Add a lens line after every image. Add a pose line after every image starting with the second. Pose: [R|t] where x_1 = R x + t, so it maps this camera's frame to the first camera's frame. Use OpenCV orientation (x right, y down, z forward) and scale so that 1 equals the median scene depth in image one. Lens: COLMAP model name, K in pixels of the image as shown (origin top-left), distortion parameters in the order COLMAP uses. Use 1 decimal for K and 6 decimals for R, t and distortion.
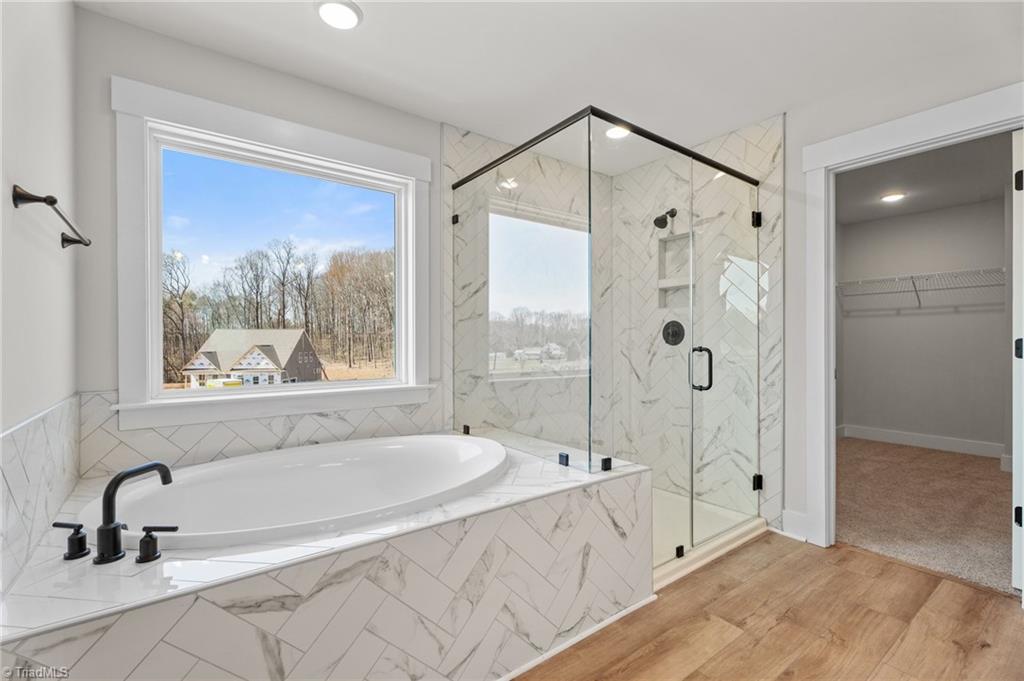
lens RADIAL K [[453.3, 0, 510.2], [0, 453.3, 341.7], [0, 0, 1]] dist [0.000469, 0.000057]
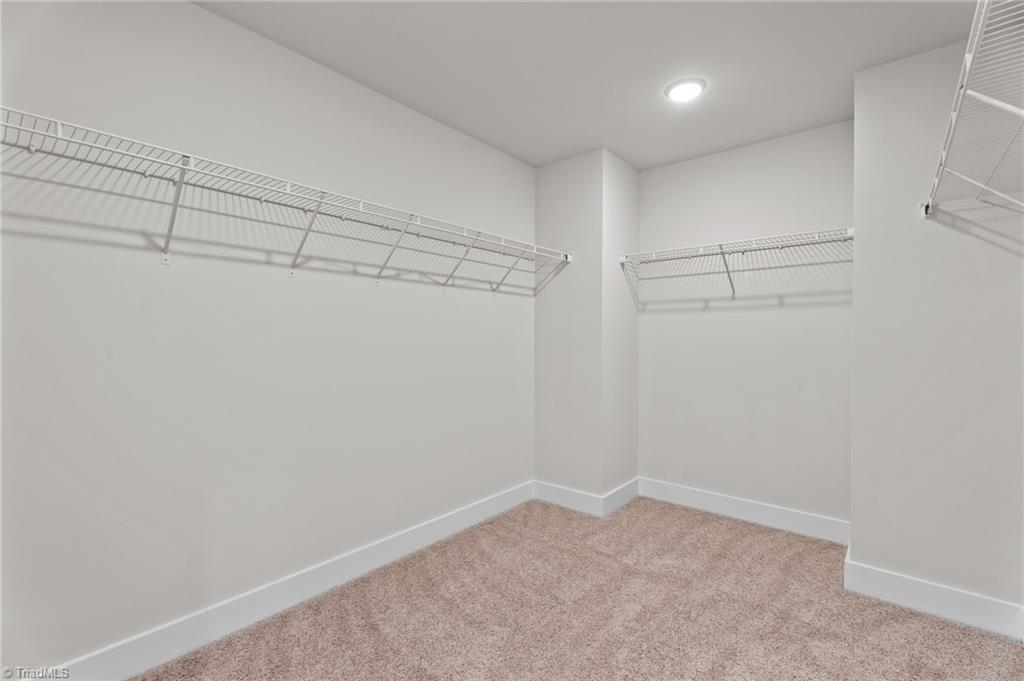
lens RADIAL K [[453.3, 0, 510.2], [0, 453.3, 341.7], [0, 0, 1]] dist [0.000469, 0.000057]
pose [[0.971616, -0.011761, 0.236271, 0.448993], [0.006571, 0.999720, 0.022740, -0.030628], [-0.236472, -0.020542, 0.971421, 0.456090]]
